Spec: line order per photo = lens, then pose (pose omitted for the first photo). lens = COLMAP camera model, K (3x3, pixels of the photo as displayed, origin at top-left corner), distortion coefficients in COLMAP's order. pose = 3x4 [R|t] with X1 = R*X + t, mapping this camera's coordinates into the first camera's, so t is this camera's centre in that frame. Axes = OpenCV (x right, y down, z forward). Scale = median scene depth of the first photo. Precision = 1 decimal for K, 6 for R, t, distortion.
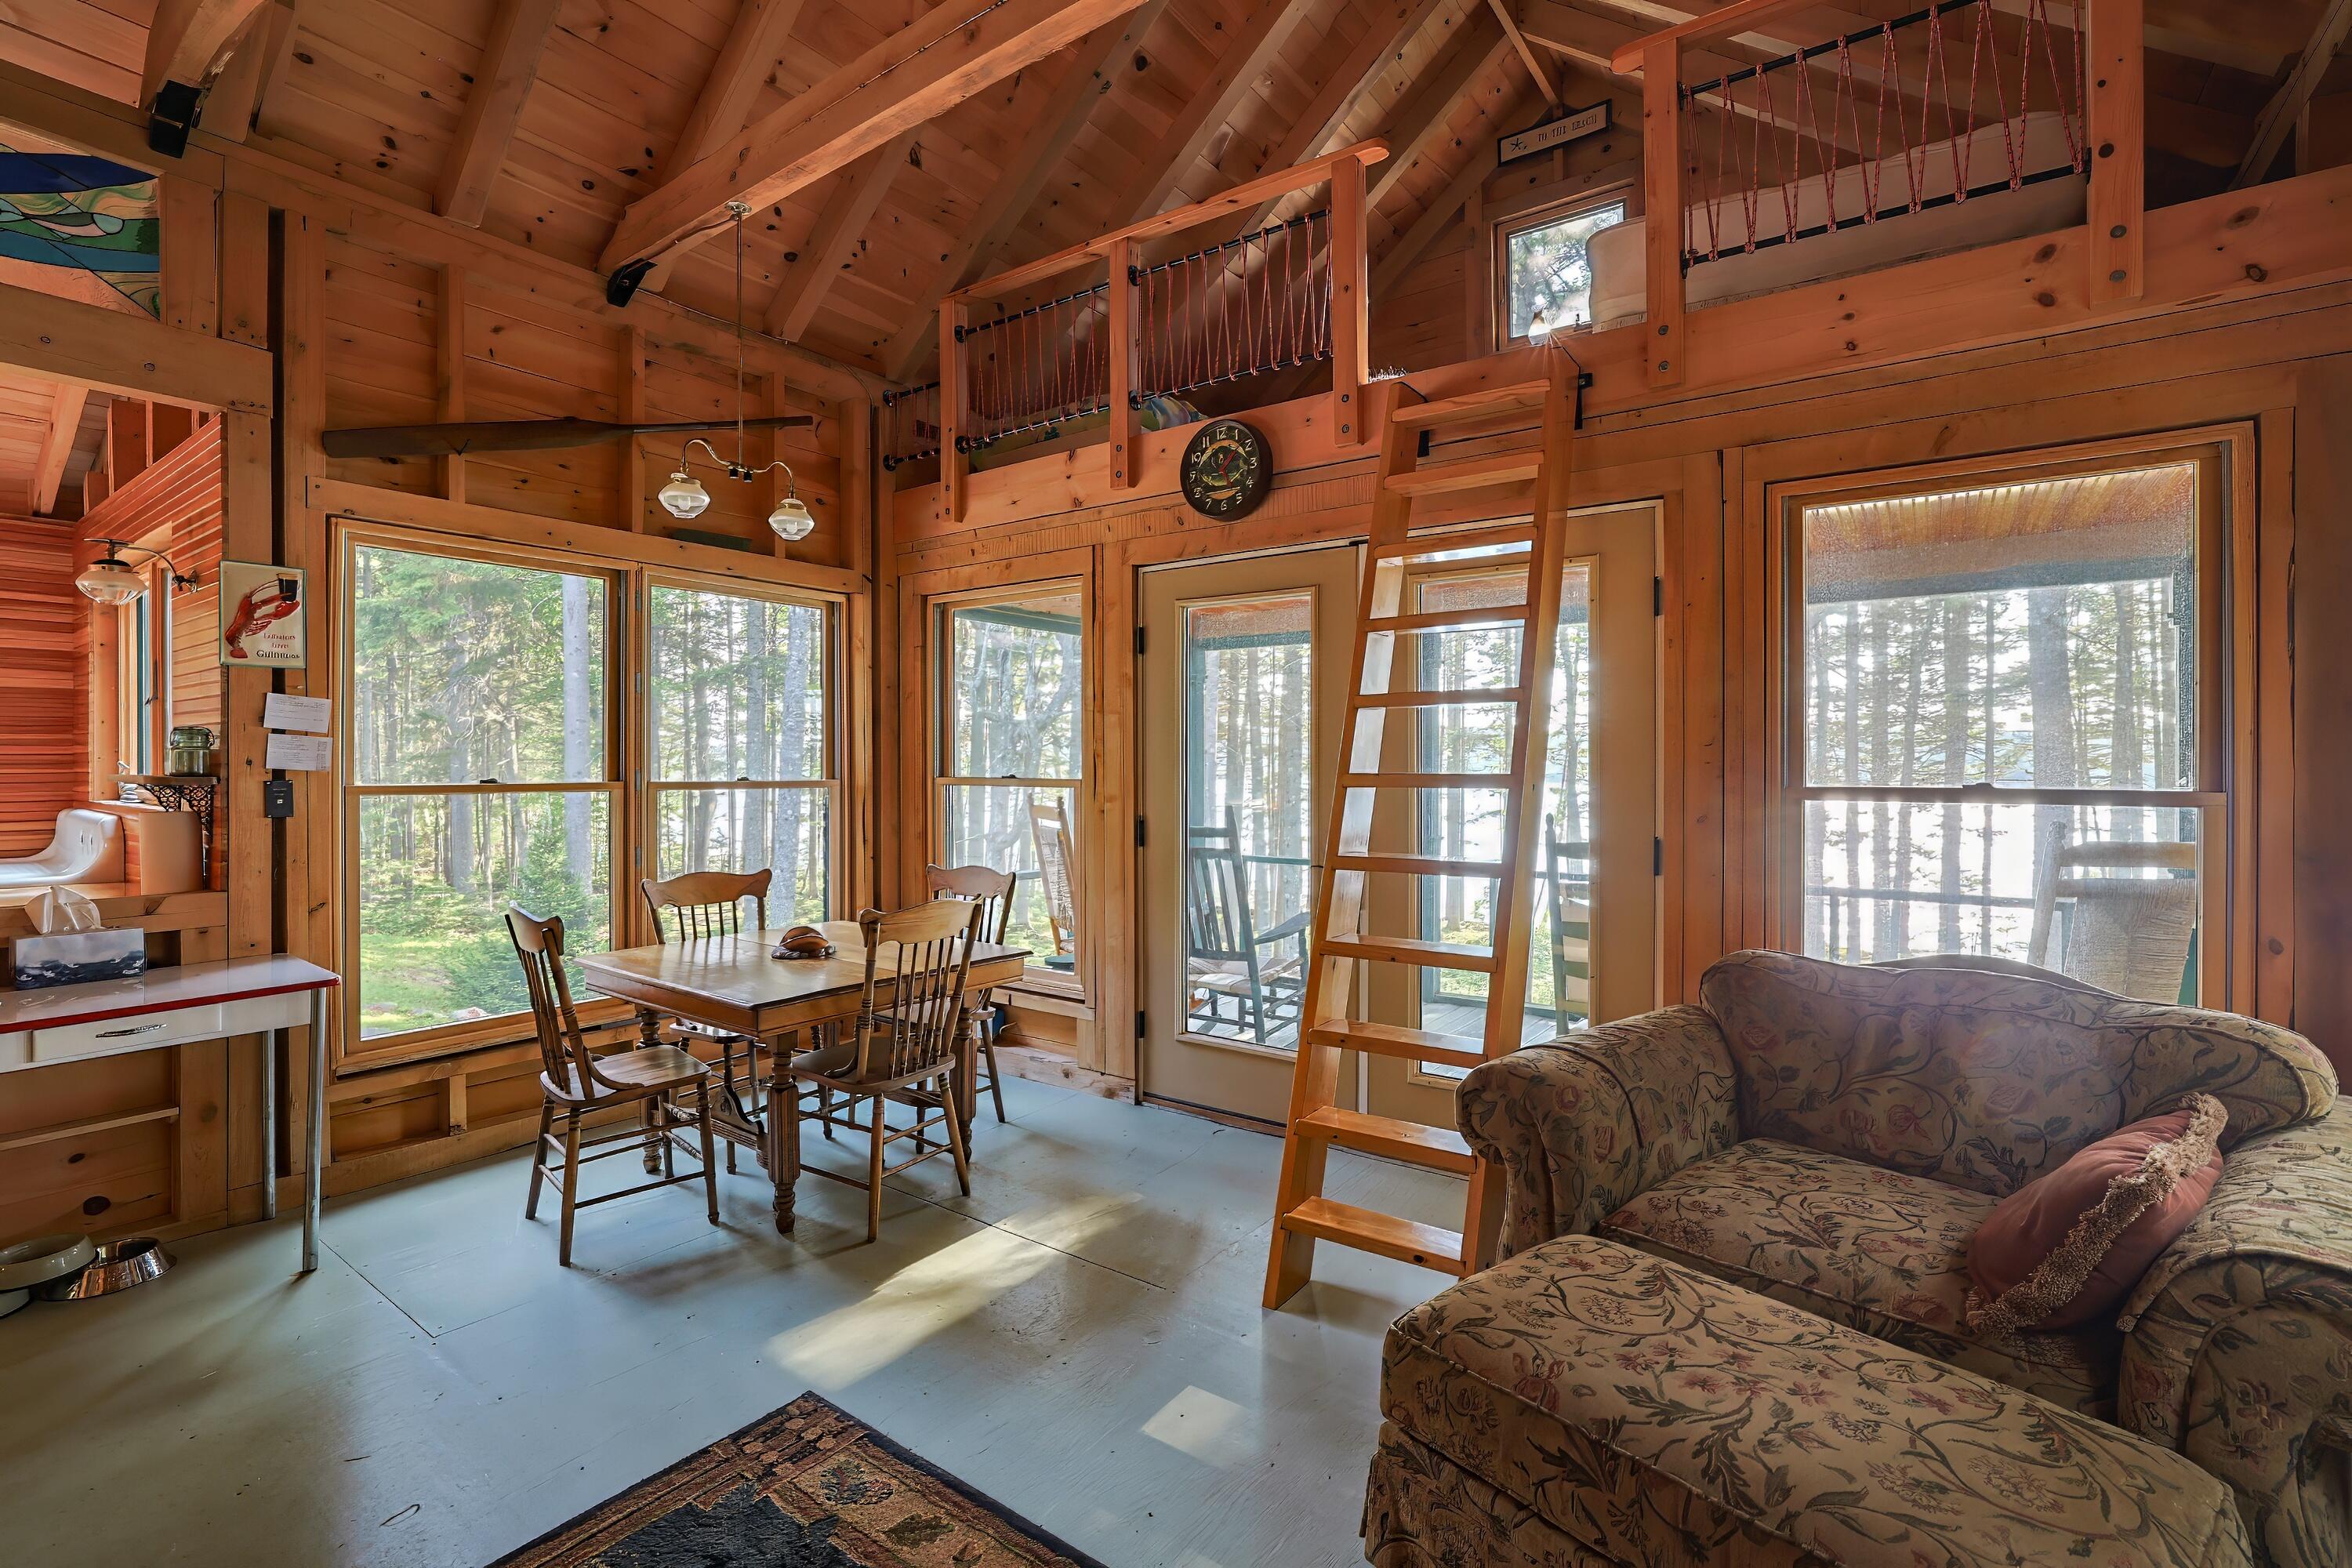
lens RADIAL K [[1047.0, 0, 1171.9], [0, 1047.0, 769.3], [0, 0, 1]] dist [-0.026535, 0.000095]
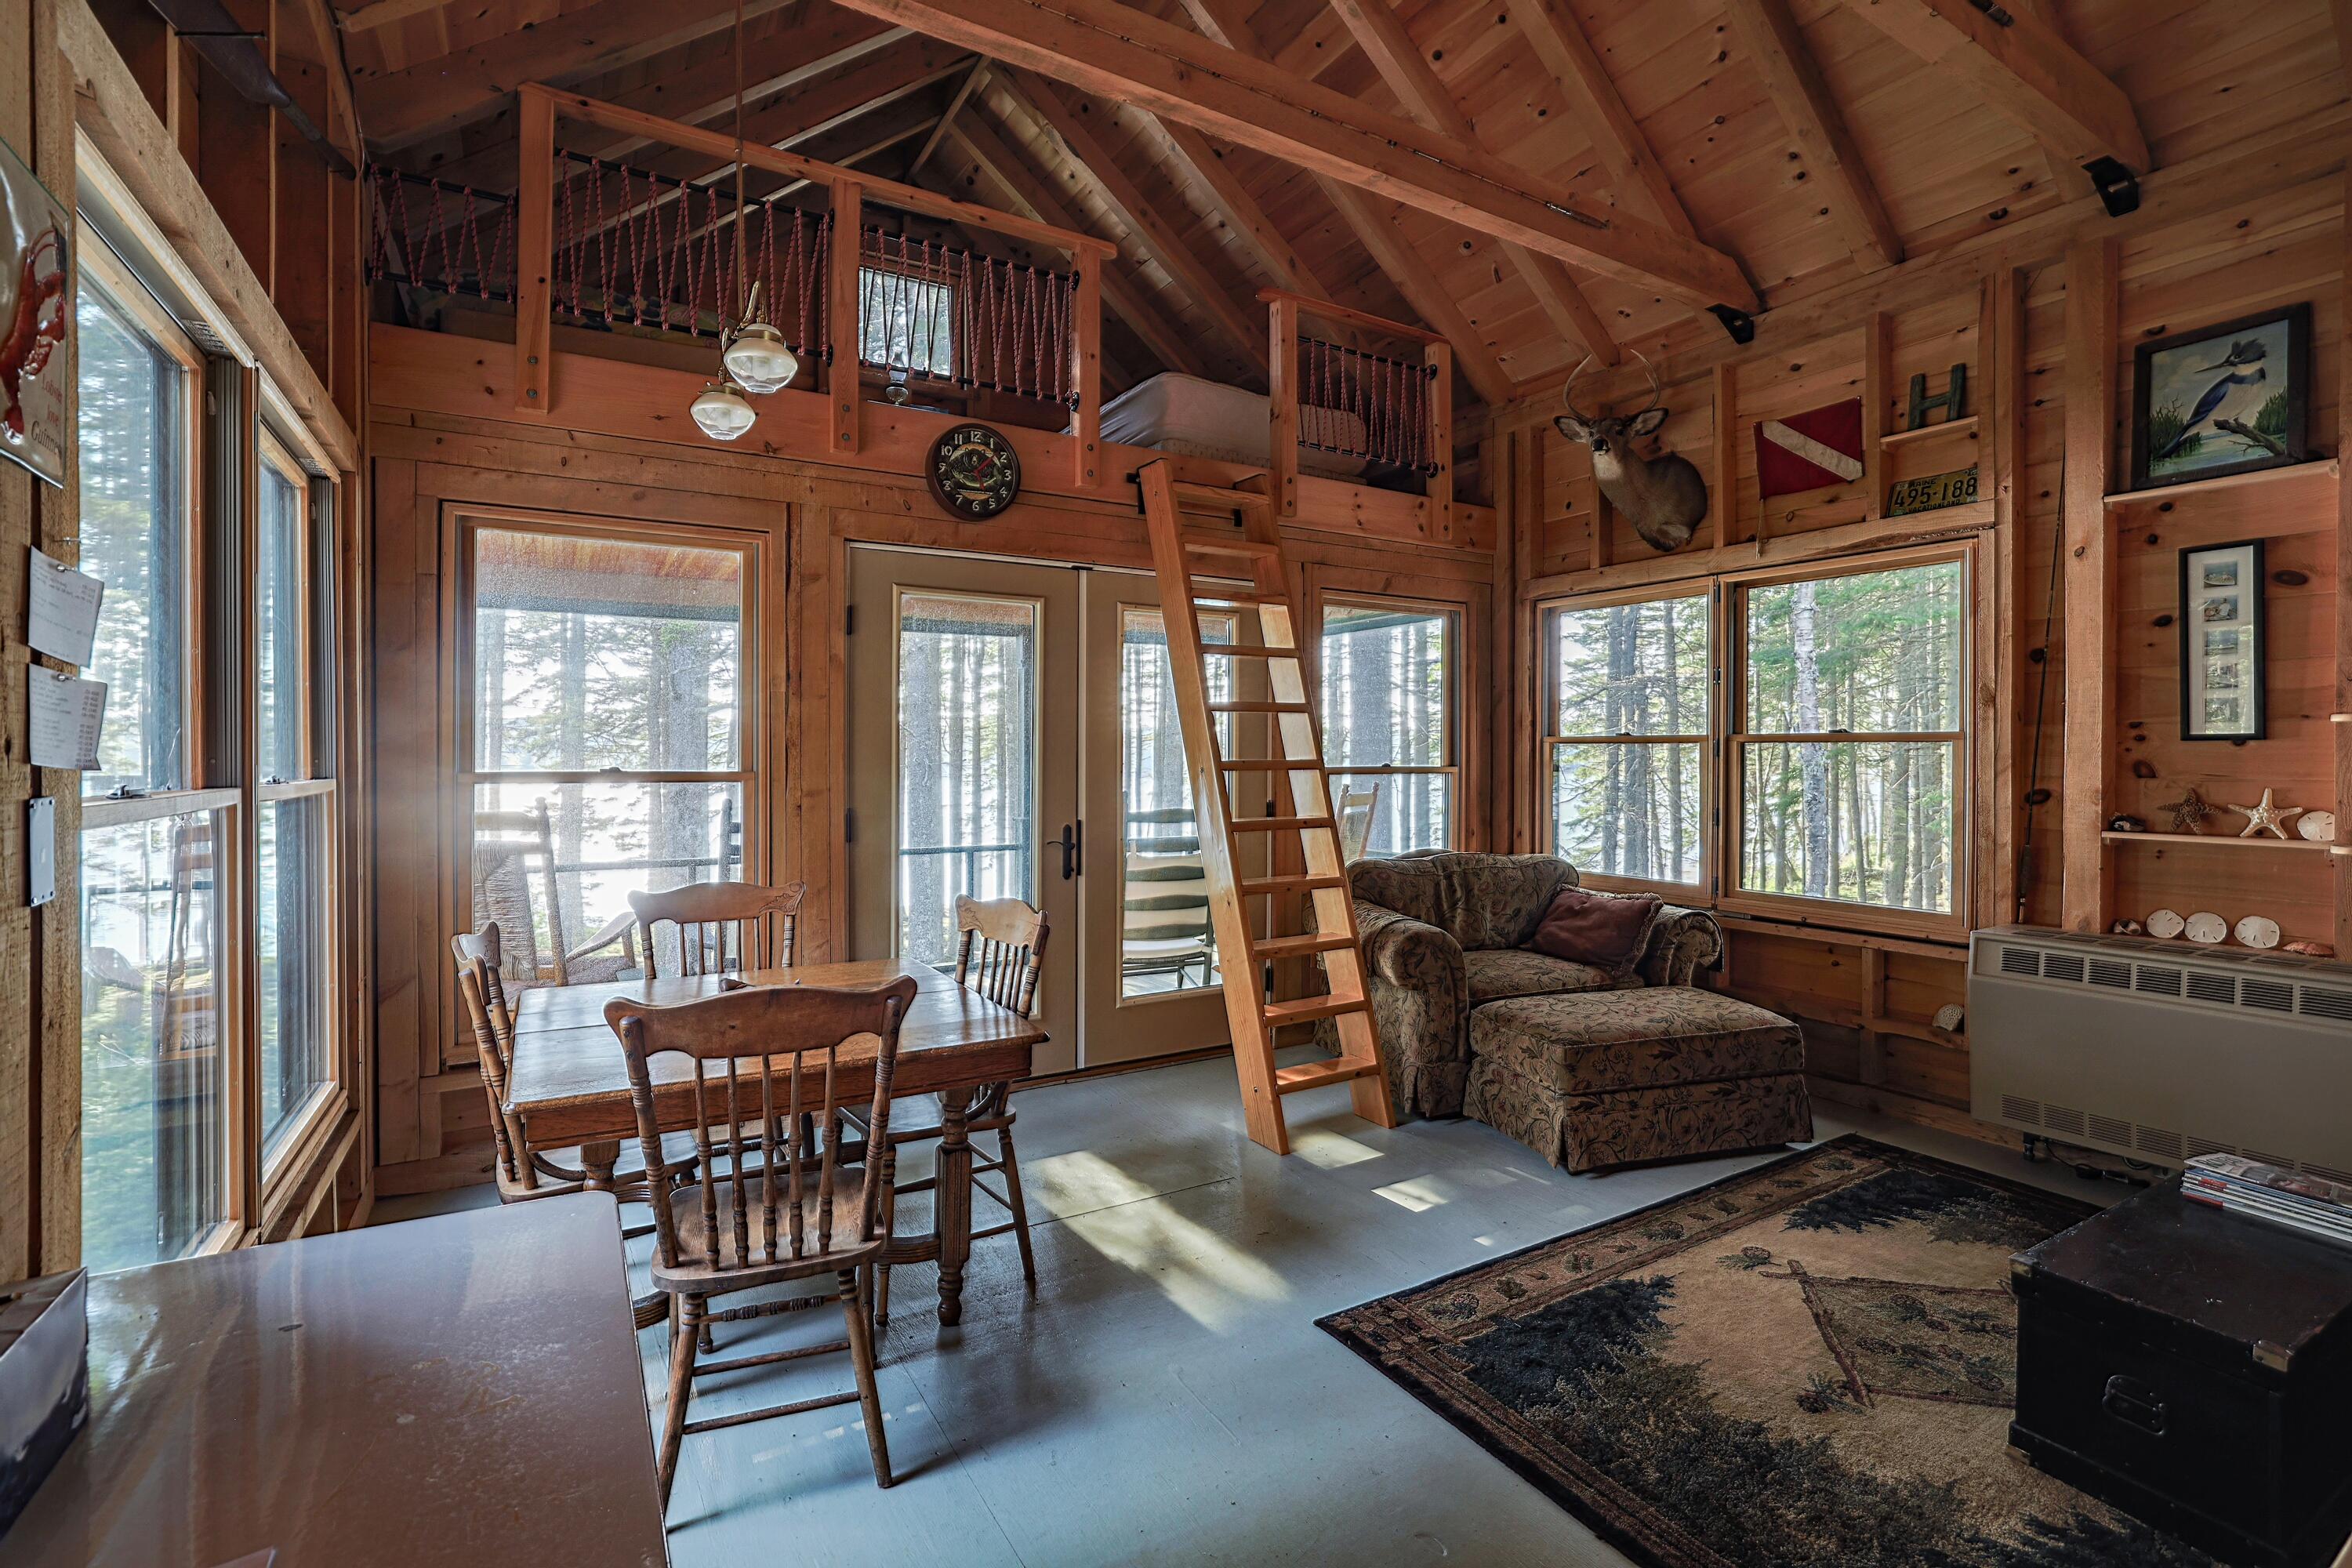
lens RADIAL K [[1047.6, 0, 1170.5], [0, 1047.6, 766.2], [0, 0, 1]] dist [-0.025196, 0.000060]
pose [[0.401143, -0.008105, 0.915980, -0.967339], [0.004433, 0.999966, 0.006907, 0.000178], [-0.916005, 0.001289, 0.401165, 0.471185]]
